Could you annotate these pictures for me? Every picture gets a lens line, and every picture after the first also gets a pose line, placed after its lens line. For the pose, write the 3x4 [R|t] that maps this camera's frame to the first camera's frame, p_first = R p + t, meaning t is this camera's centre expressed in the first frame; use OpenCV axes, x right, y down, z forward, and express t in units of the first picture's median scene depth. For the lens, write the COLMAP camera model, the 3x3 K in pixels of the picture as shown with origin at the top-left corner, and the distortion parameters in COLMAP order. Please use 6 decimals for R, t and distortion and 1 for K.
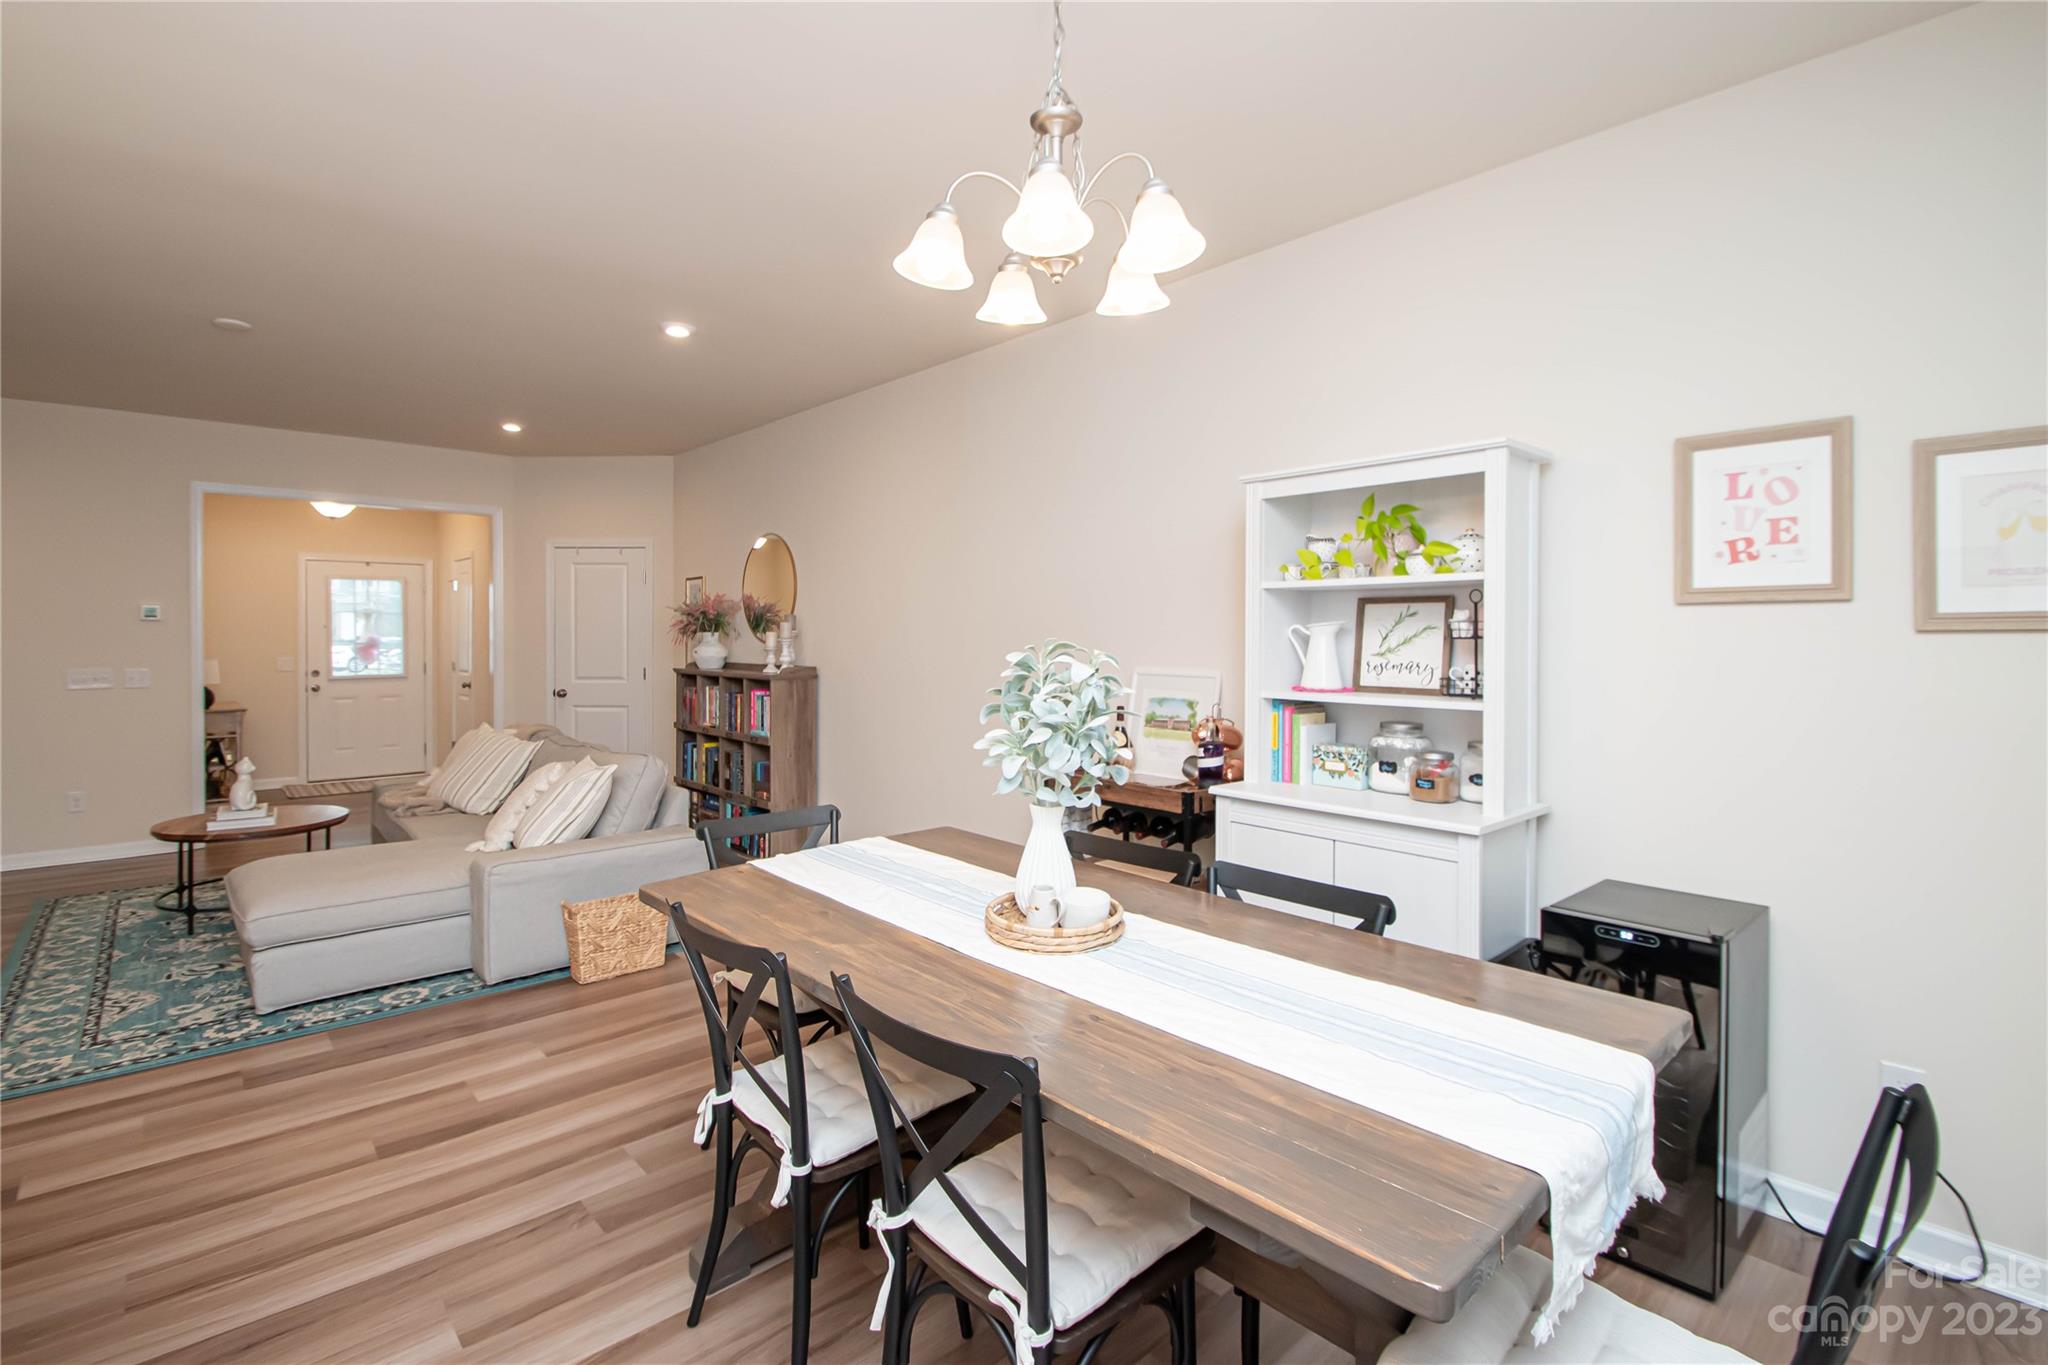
lens RADIAL K [[945.1, 0, 1012.1], [0, 945.1, 650.2], [0, 0, 1]] dist [0.000855, -0.004519]
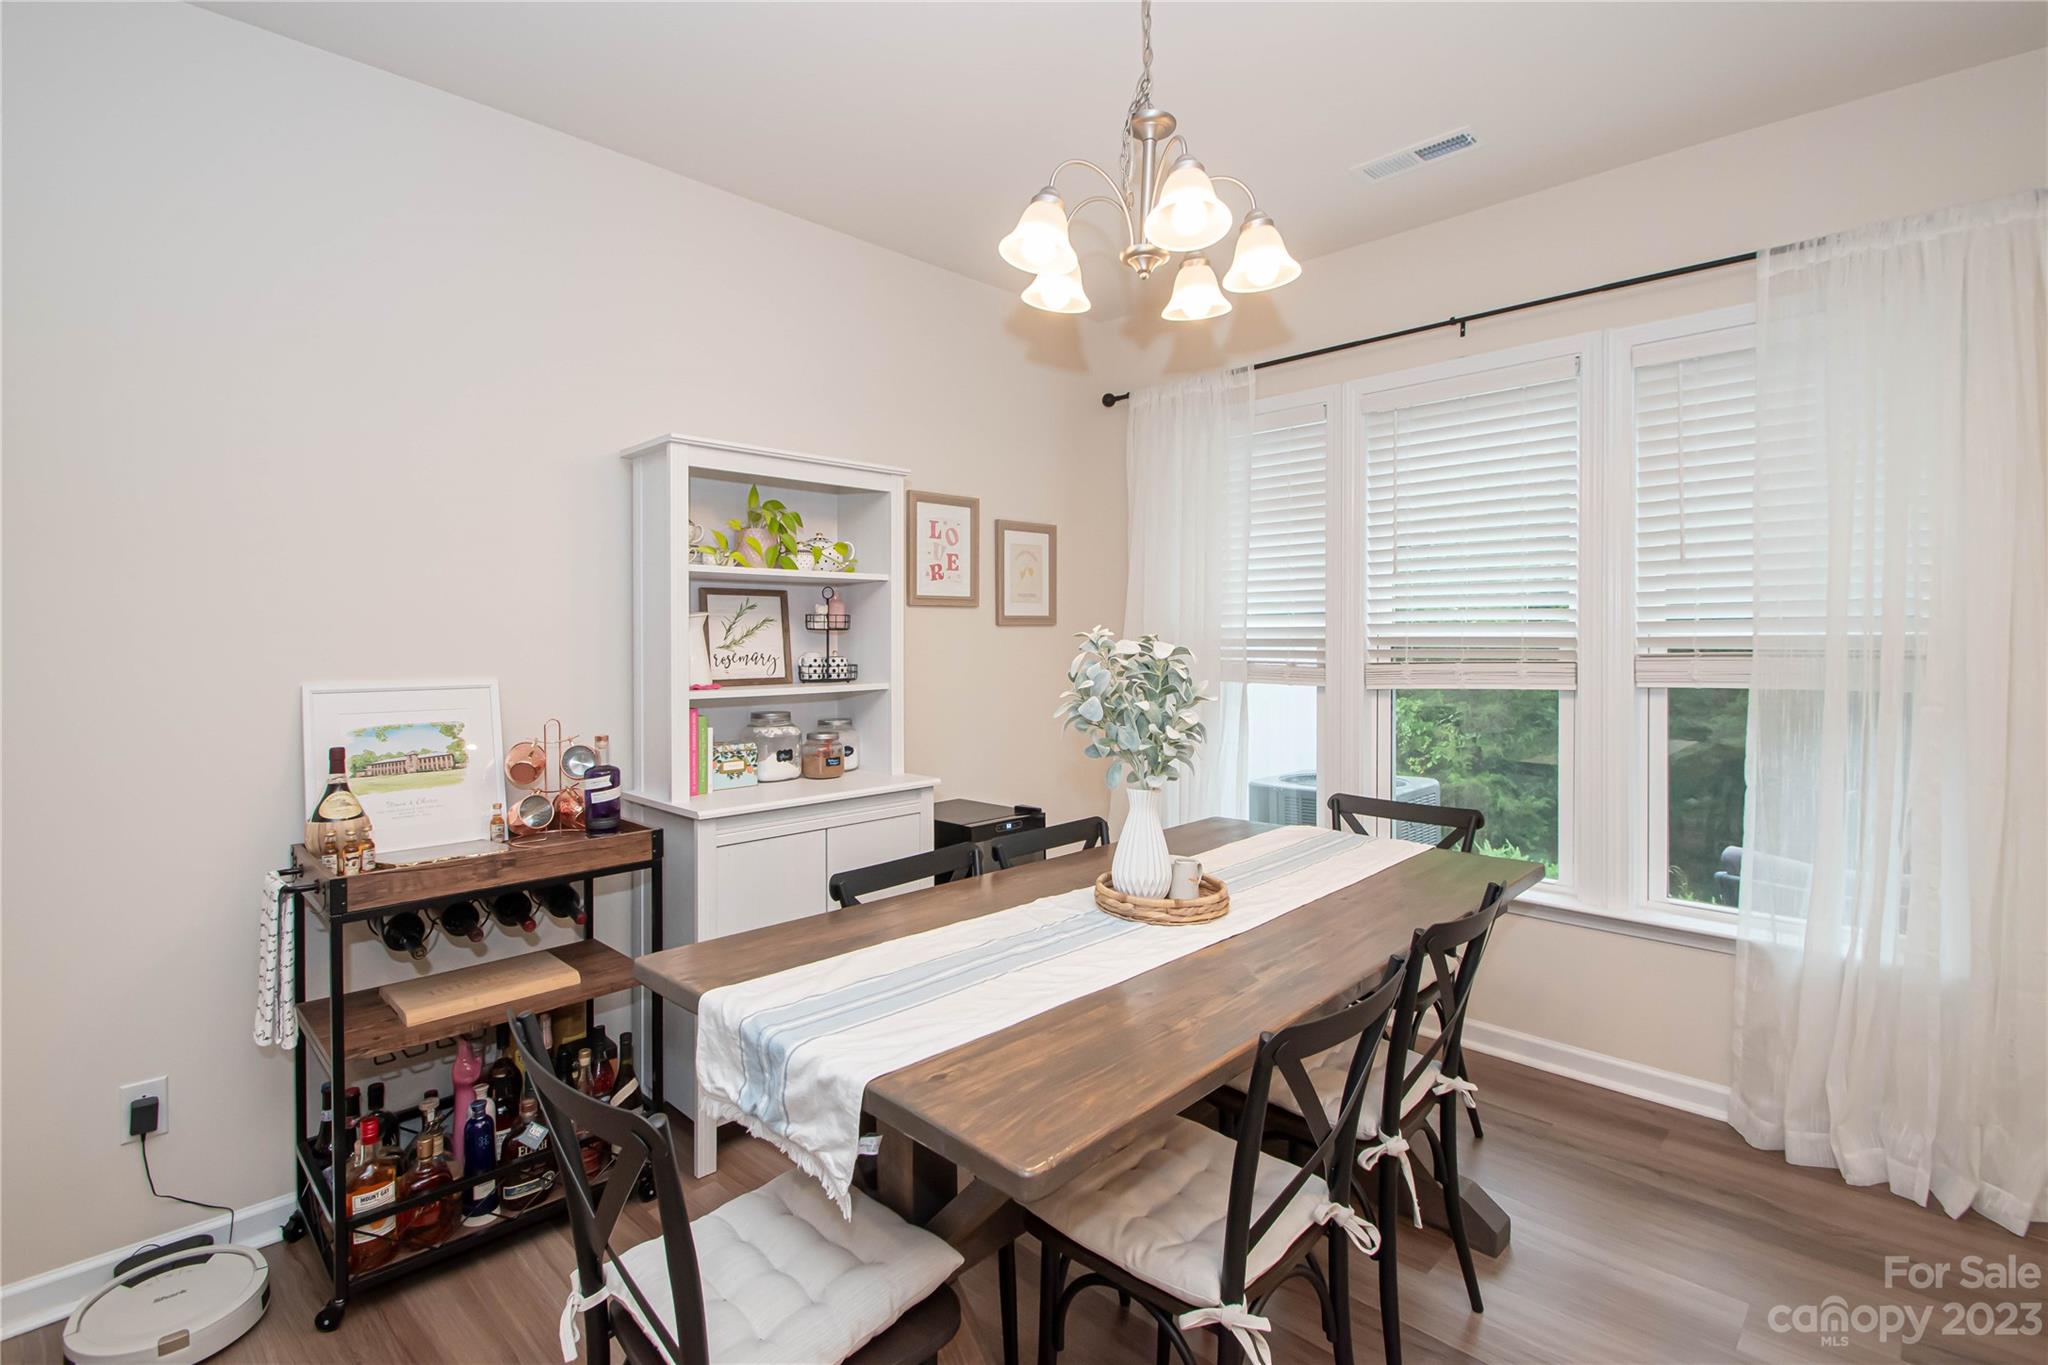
lens RADIAL K [[988.8, 0, 1005.8], [0, 988.8, 634.4], [0, 0, 1]] dist [-0.000003, -0.000166]
pose [[-0.071554, -0.000012, 0.997437, -0.640653], [0.020205, 0.999795, 0.001461, -0.003966], [-0.997232, 0.020258, -0.071539, 0.775797]]
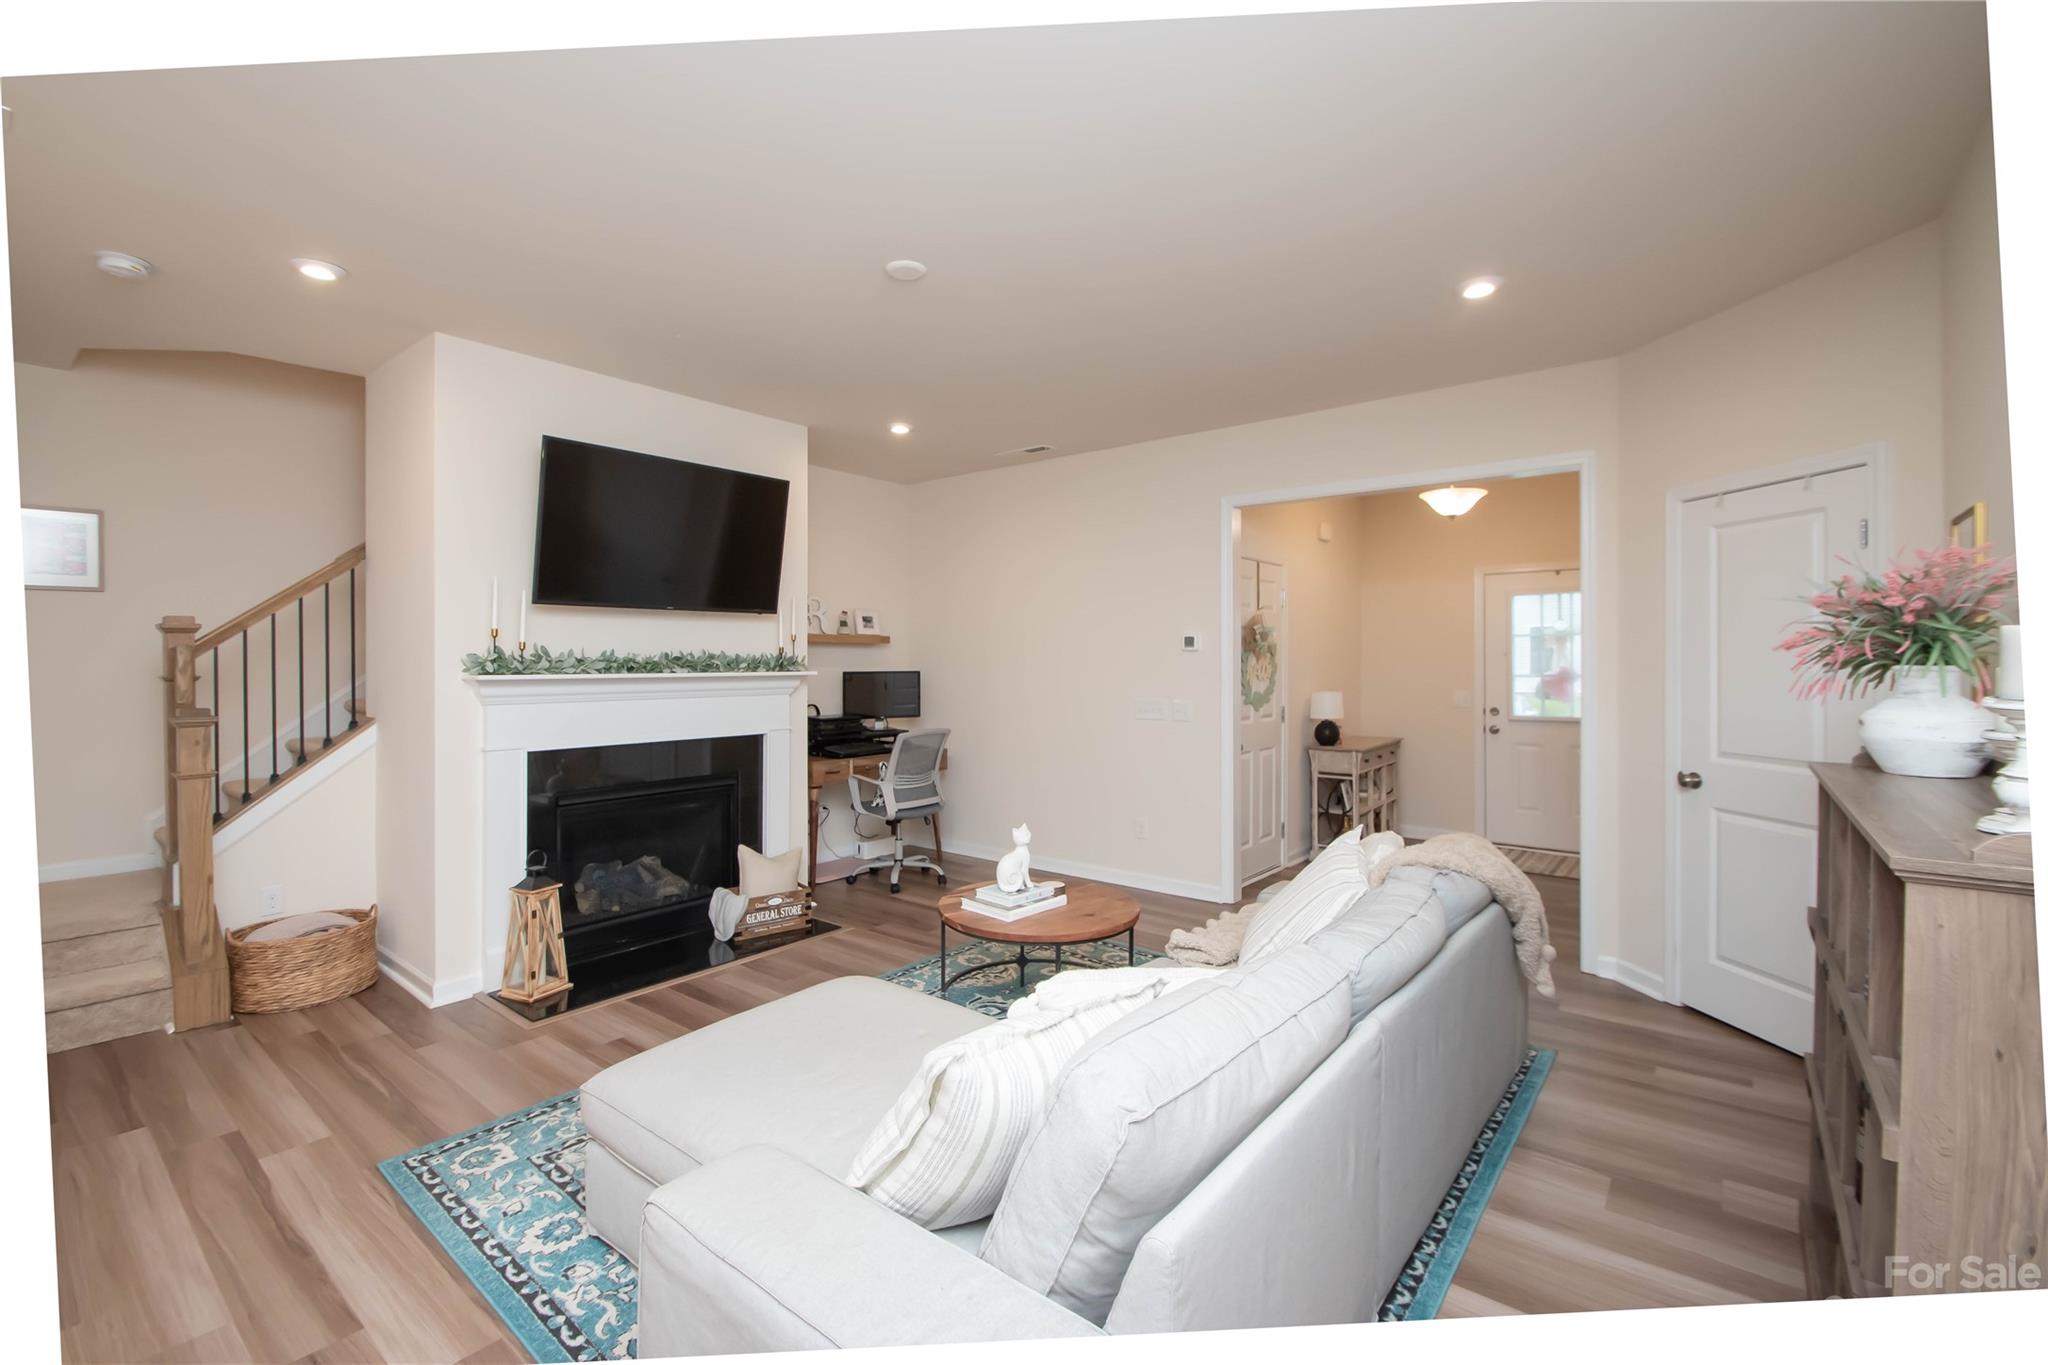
lens RADIAL K [[883.3, 0, 1020.0], [0, 883.3, 663.2], [0, 0, 1]] dist [-0.001242, -0.000875]
pose [[0.162585, 0.004031, -0.986686, -0.138694], [-0.017554, 0.999845, 0.001192, -0.032157], [0.986538, 0.017127, 0.162631, 1.372218]]
